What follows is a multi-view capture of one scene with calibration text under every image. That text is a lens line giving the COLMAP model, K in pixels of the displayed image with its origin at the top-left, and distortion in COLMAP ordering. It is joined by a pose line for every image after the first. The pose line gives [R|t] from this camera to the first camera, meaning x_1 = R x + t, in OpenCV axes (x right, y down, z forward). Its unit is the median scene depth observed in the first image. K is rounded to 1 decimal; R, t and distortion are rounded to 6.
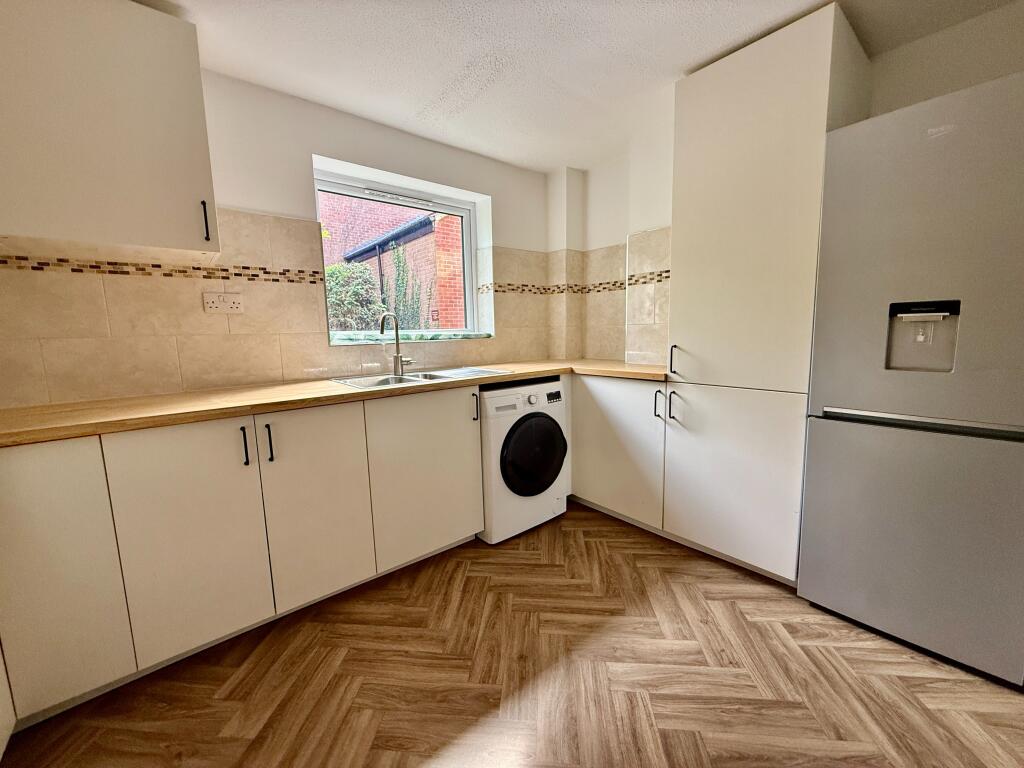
lens RADIAL K [[404.7, 0, 508.3], [0, 404.7, 382.0], [0, 0, 1]] dist [0.002870, 0.000301]
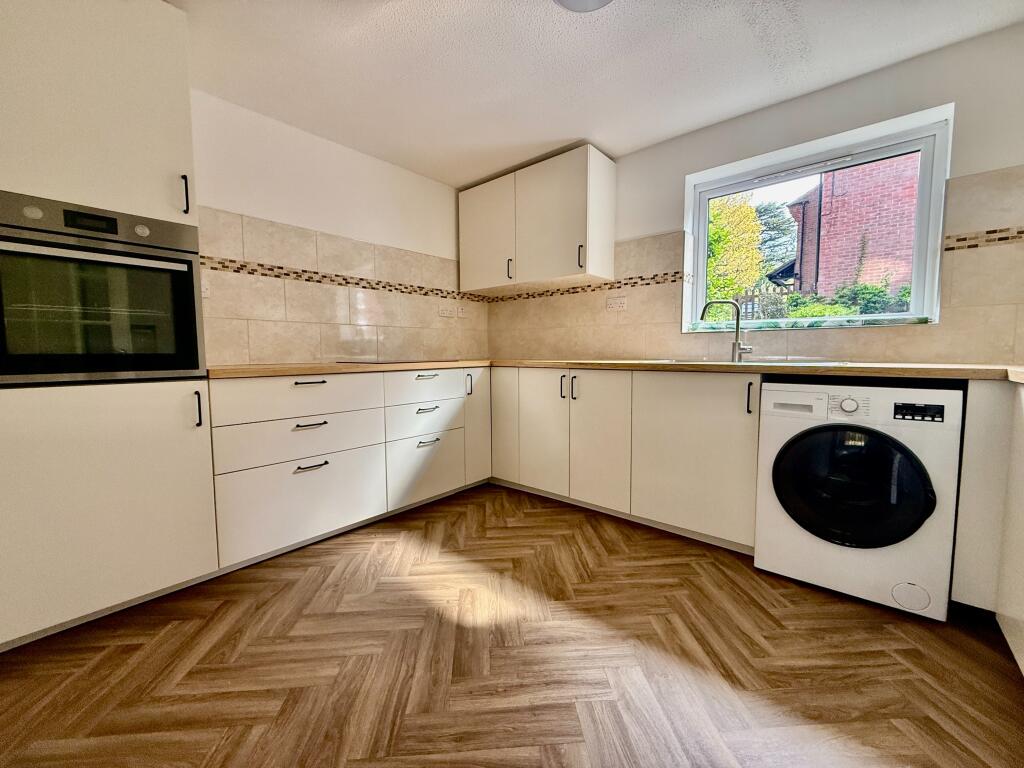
lens RADIAL K [[404.7, 0, 518.0], [0, 404.7, 384.2], [0, 0, 1]] dist [0.002870, 0.000301]
pose [[0.185636, 0.102216, -0.977288, 0.750040], [-0.126999, 0.988729, 0.079289, 0.029618], [0.974377, 0.109395, 0.196524, 0.371430]]
